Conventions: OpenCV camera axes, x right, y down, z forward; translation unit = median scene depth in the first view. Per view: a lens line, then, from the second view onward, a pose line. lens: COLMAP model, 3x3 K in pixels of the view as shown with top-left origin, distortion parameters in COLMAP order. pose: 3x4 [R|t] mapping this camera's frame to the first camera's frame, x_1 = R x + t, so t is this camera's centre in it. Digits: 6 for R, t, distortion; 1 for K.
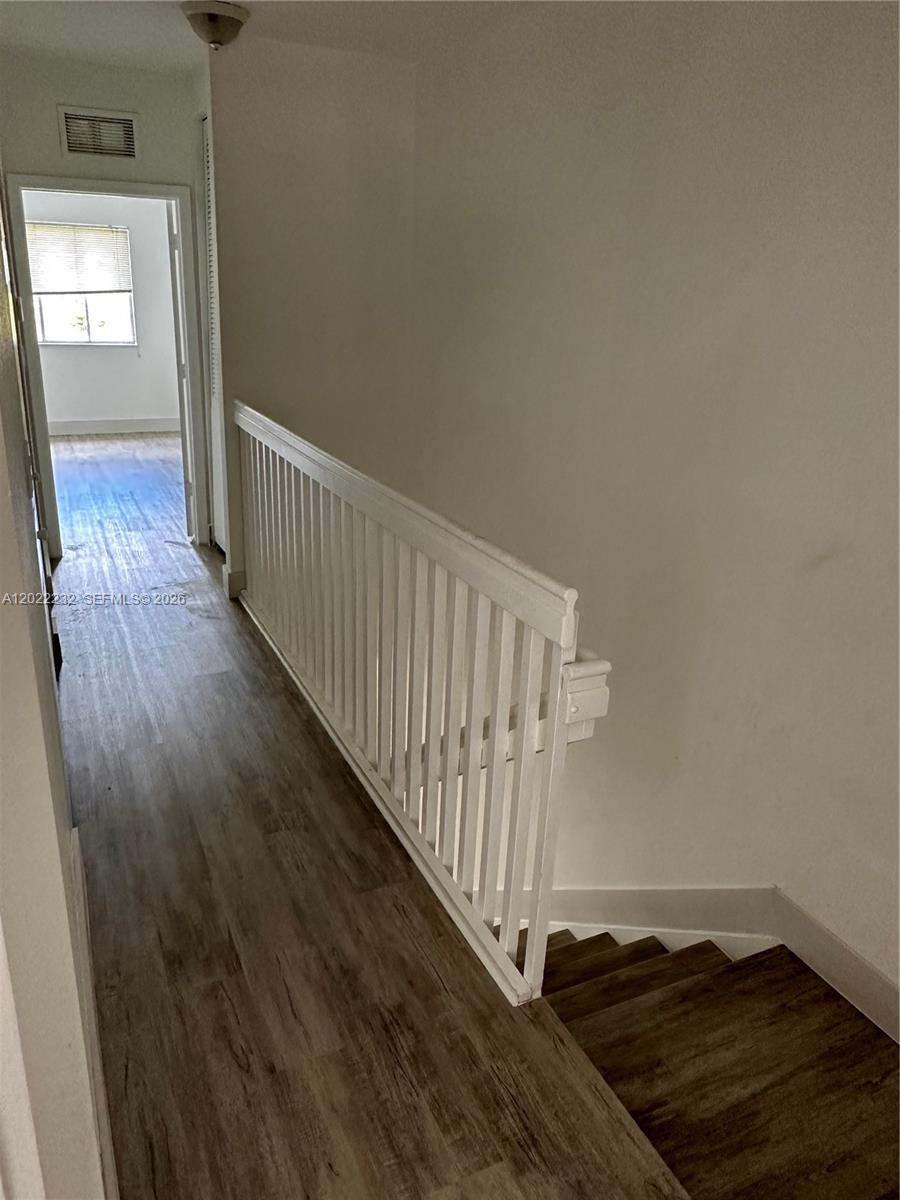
lens RADIAL K [[871.5, 0, 451.7], [0, 871.5, 599.1], [0, 0, 1]] dist [0.046892, -0.042887]
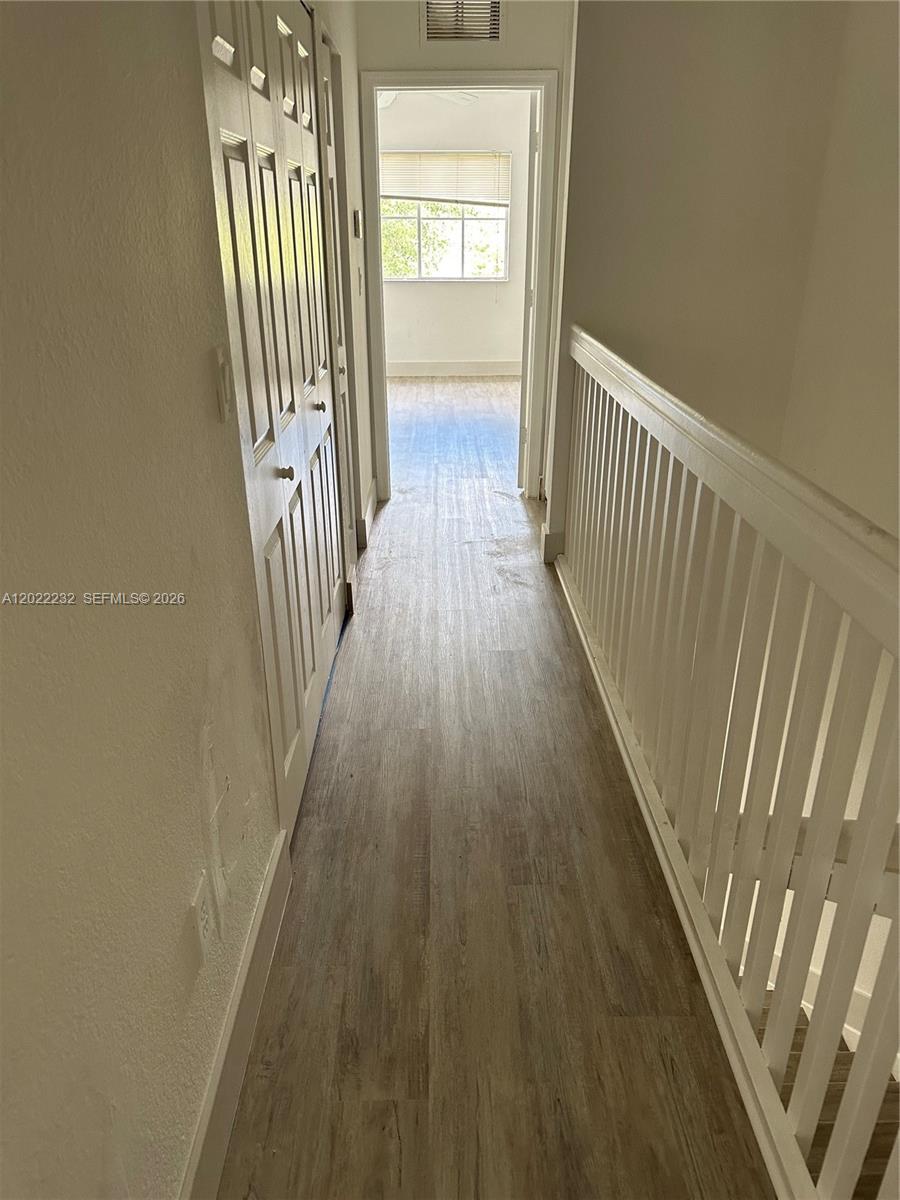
lens RADIAL K [[871.5, 0, 443.3], [0, 871.5, 608.7], [0, 0, 1]] dist [0.046892, -0.042887]
pose [[0.908523, 0.130745, -0.396852, 0.006187], [-0.106996, 0.990913, 0.081513, -0.024441], [0.403903, -0.031595, 0.914256, 0.257934]]
